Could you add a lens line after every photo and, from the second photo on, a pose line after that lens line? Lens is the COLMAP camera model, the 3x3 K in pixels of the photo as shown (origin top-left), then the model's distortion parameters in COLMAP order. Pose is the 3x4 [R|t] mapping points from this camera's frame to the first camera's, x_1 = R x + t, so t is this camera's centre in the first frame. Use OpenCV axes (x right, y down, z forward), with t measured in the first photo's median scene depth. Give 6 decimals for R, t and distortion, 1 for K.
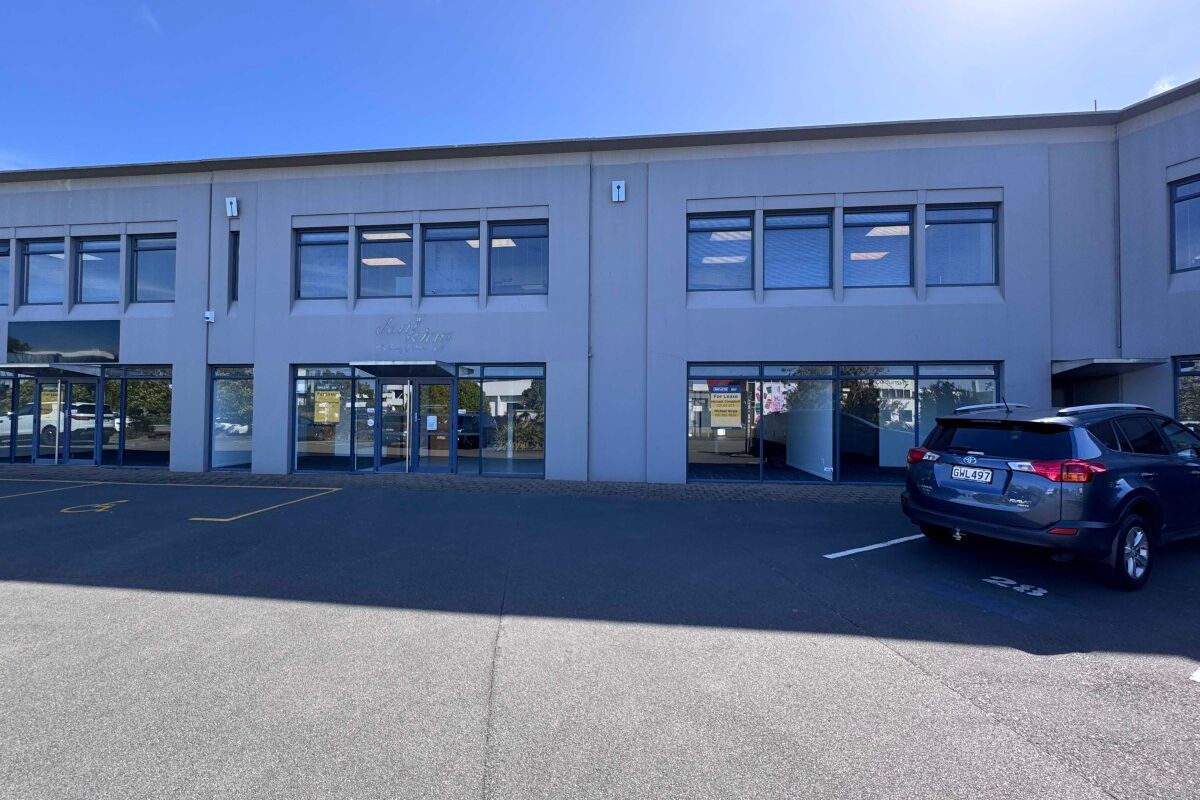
lens RADIAL K [[468.8, 0, 600.0], [0, 468.8, 400.0], [0, 0, 1]] dist [-0.001159, -0.000215]
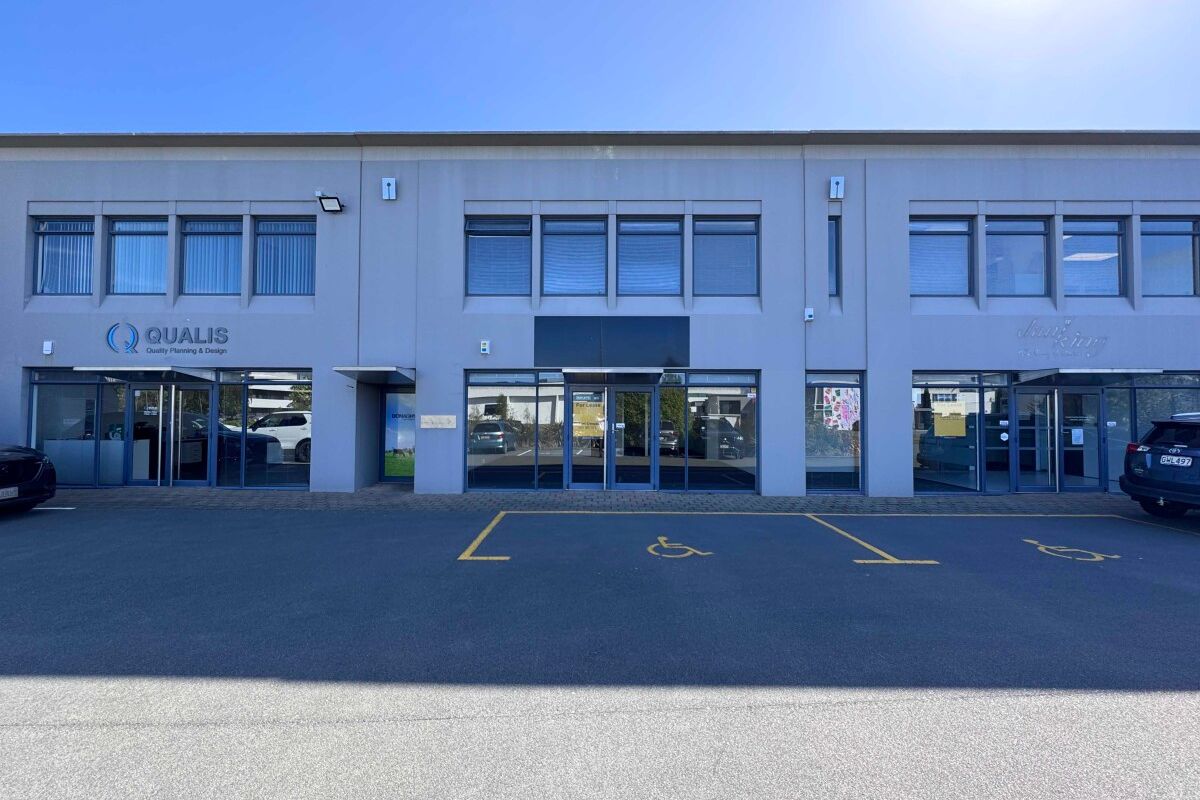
lens RADIAL K [[492.9, 0, 598.2], [0, 492.9, 406.6], [0, 0, 1]] dist [-0.001402, -0.000002]
pose [[0.995530, 0.000546, 0.094441, -0.506655], [-0.000144, 0.999991, -0.004260, -0.001947], [-0.094443, 0.004228, 0.995521, 0.054130]]
